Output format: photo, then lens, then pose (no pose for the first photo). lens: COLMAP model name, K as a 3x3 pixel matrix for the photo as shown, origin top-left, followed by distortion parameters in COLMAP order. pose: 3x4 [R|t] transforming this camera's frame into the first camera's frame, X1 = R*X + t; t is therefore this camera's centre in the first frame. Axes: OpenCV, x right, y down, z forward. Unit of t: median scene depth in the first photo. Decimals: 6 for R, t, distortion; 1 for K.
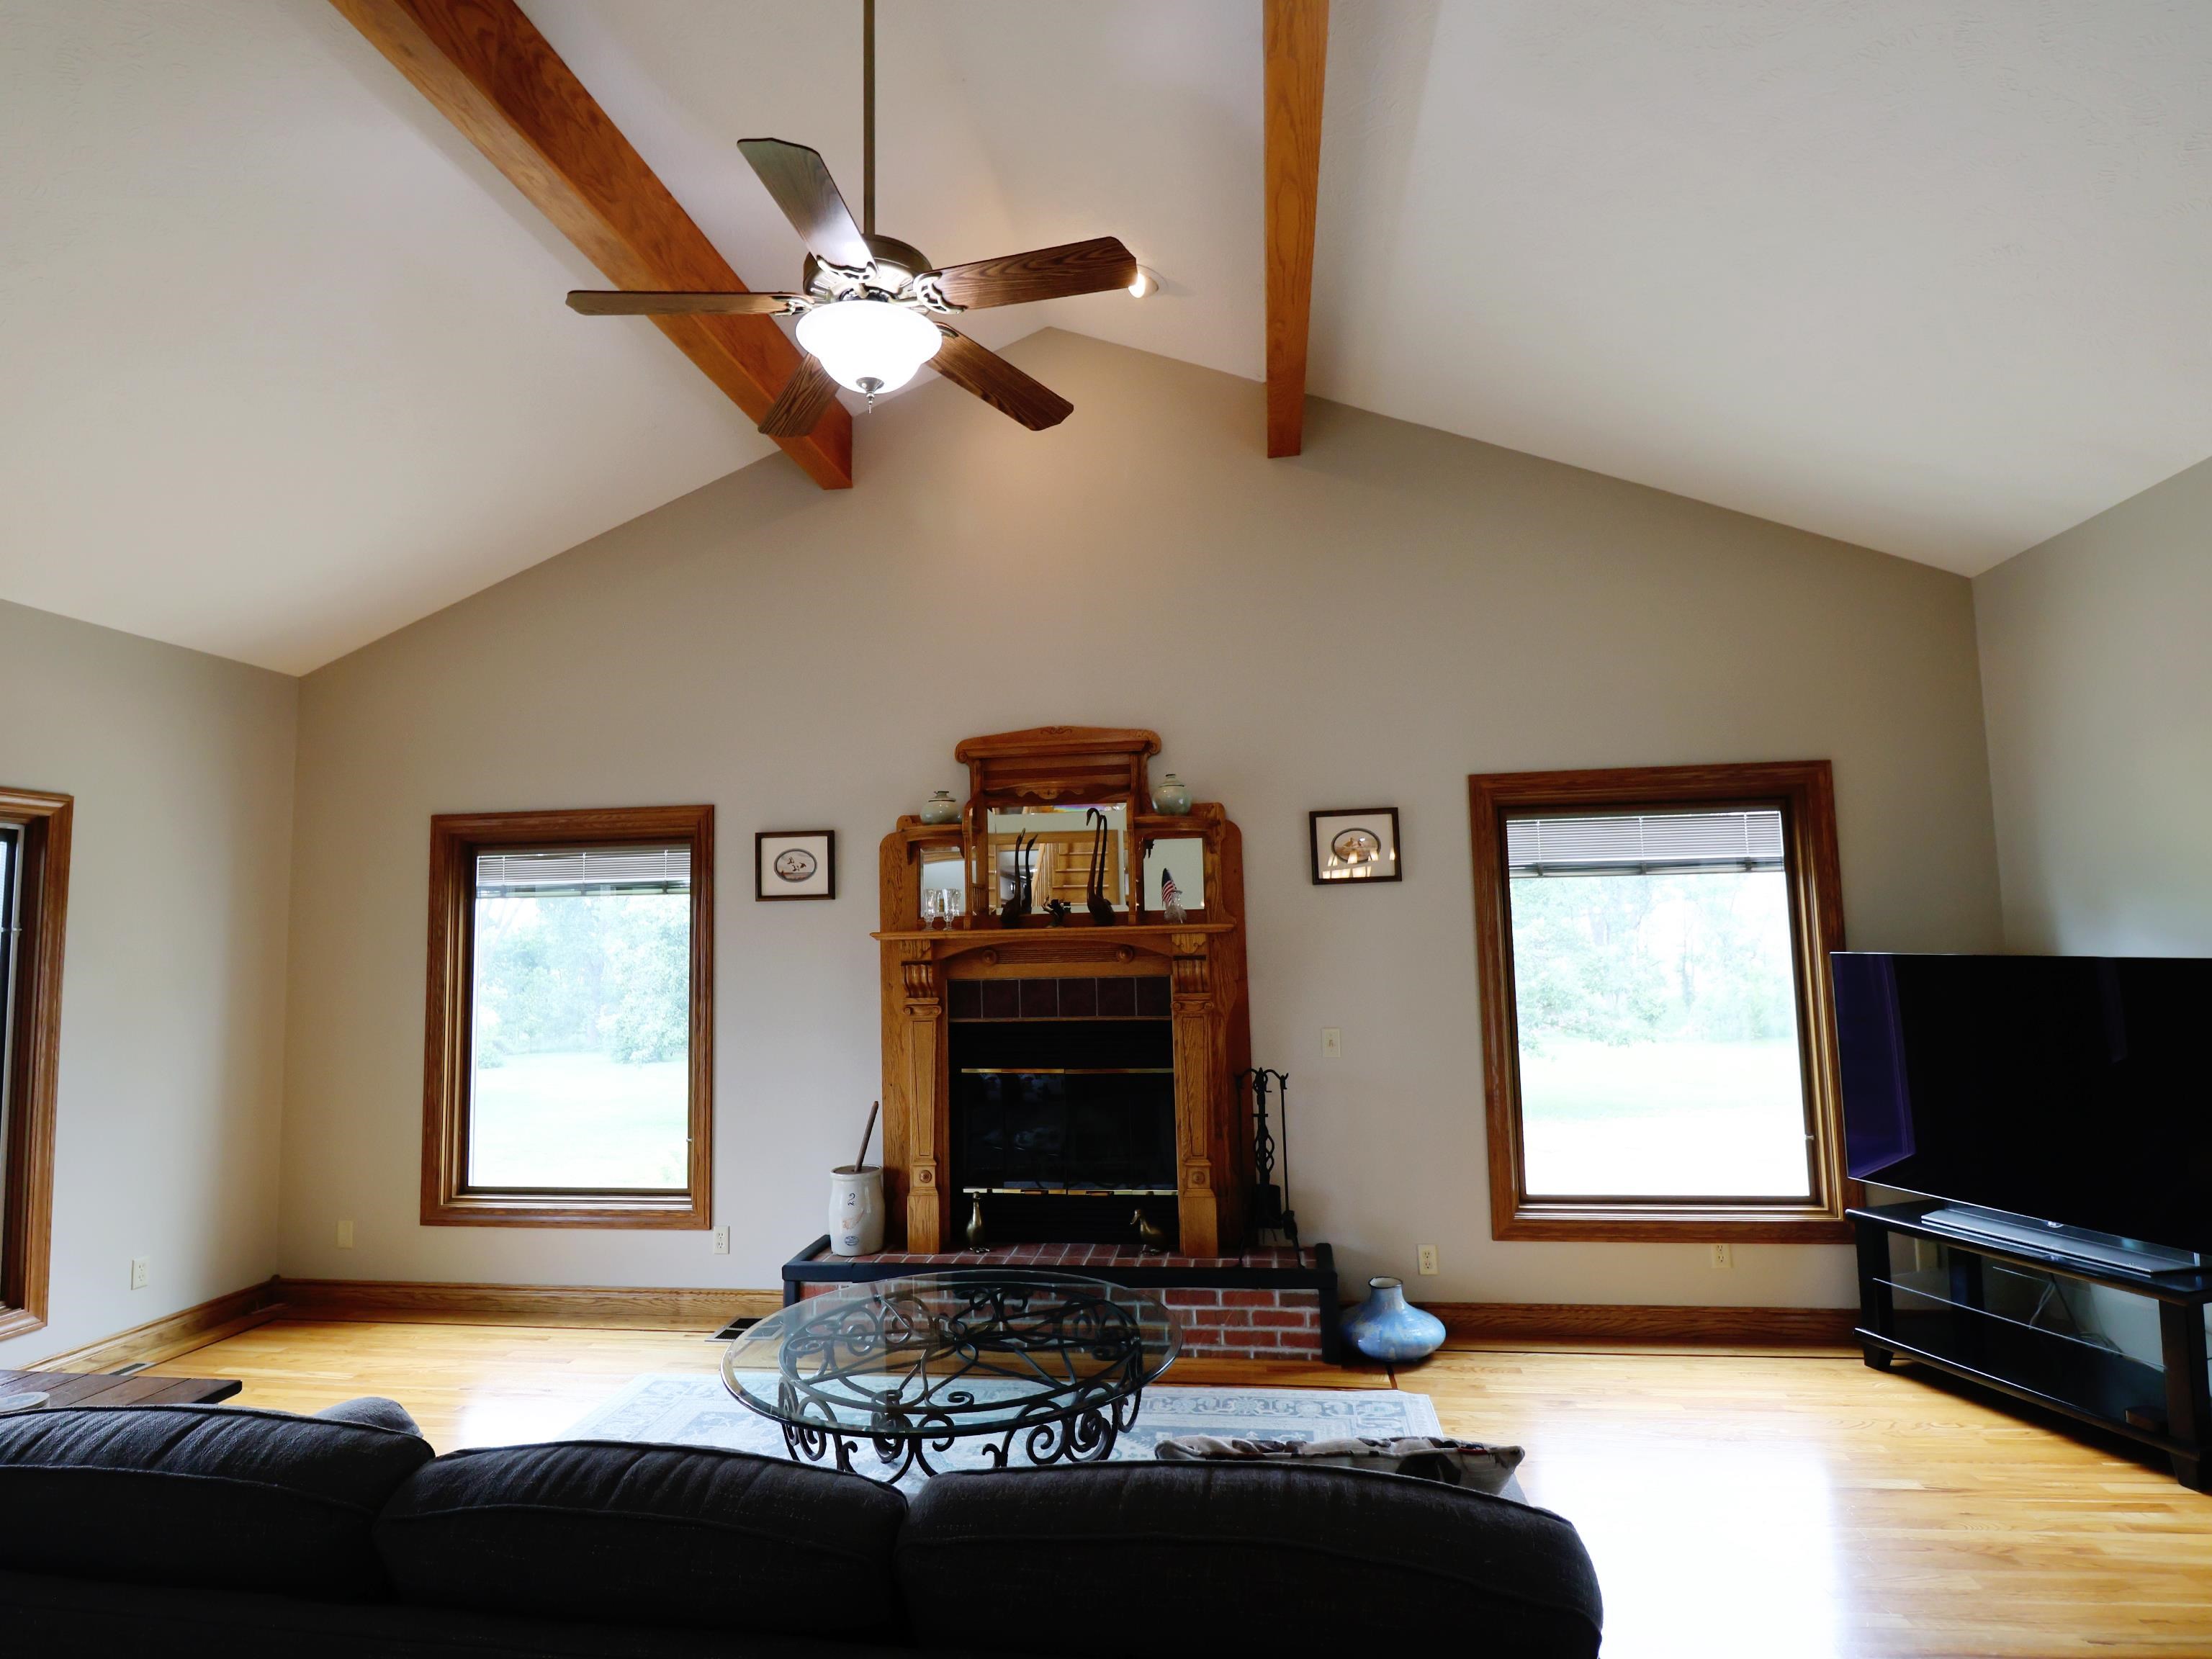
lens RADIAL K [[1161.0, 0, 1104.1], [0, 1161.0, 824.1], [0, 0, 1]] dist [-0.016427, -0.003029]
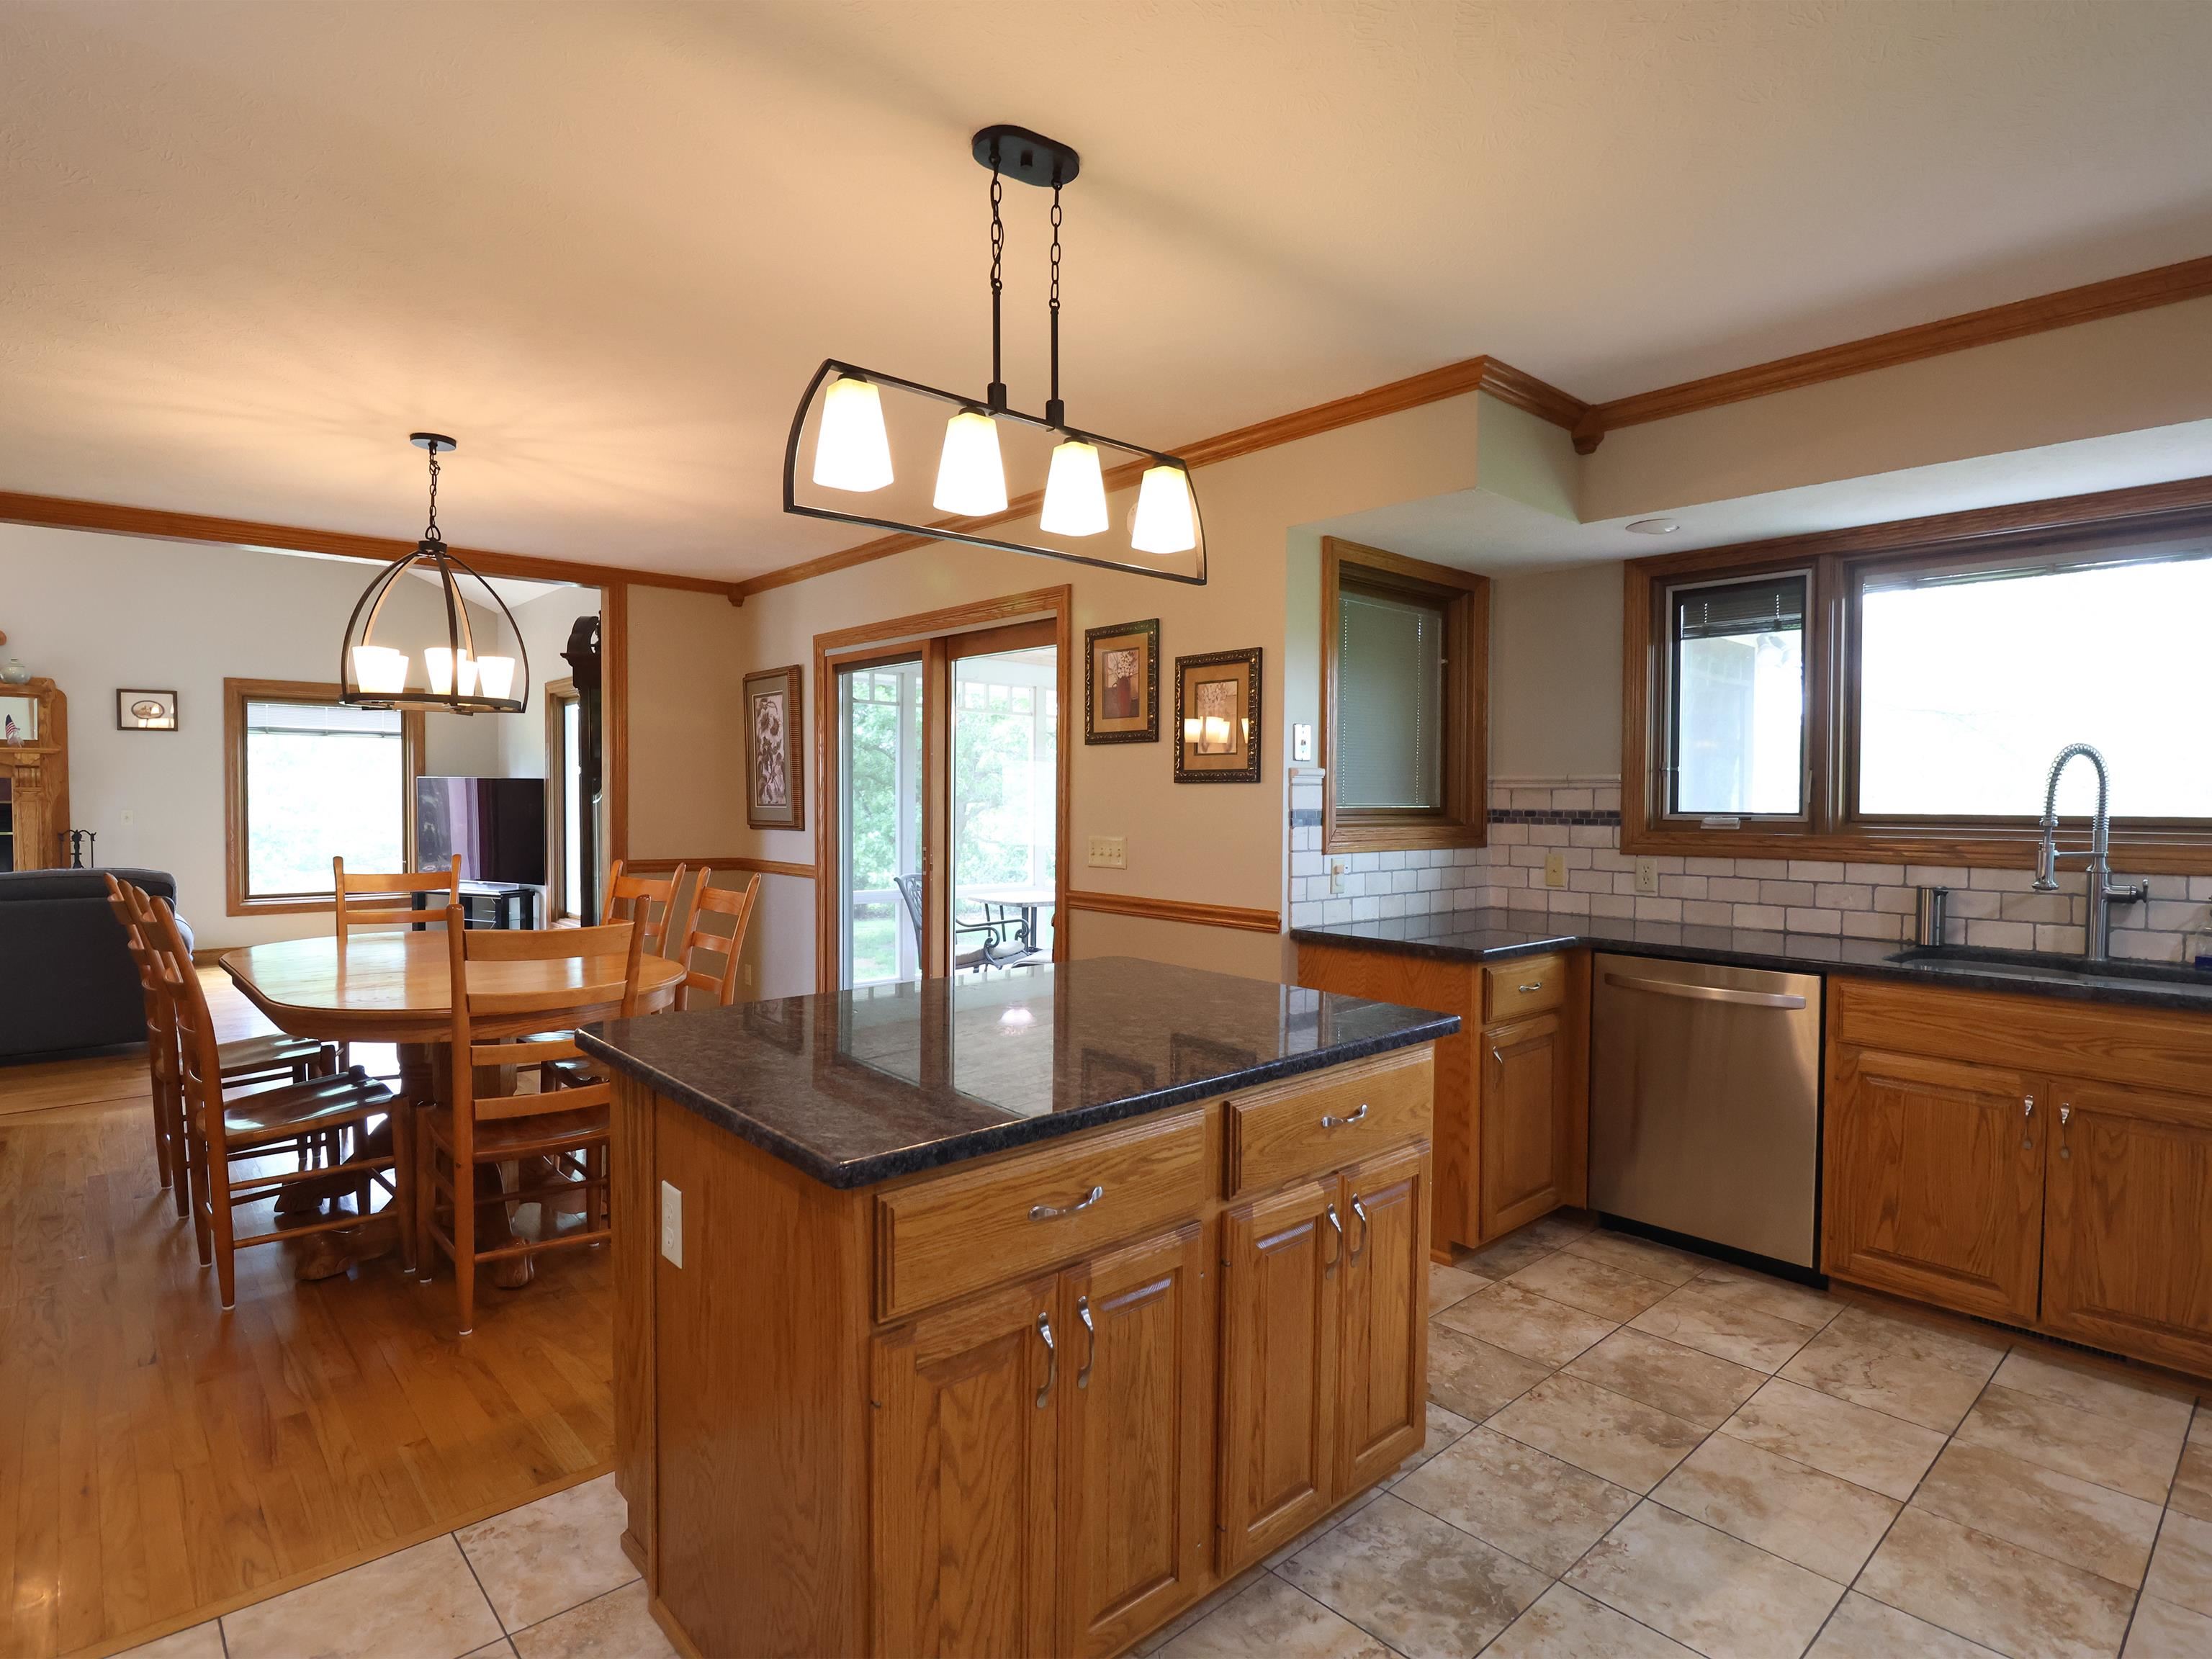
lens RADIAL K [[1161.0, 0, 1093.8], [0, 1161.0, 828.3], [0, 0, 1]] dist [-0.016427, -0.003029]
pose [[0.654722, 0.003863, 0.755860, -0.169277], [-0.088577, 0.993489, 0.071648, -0.057335], [-0.750662, -0.113861, 0.650801, -1.306217]]
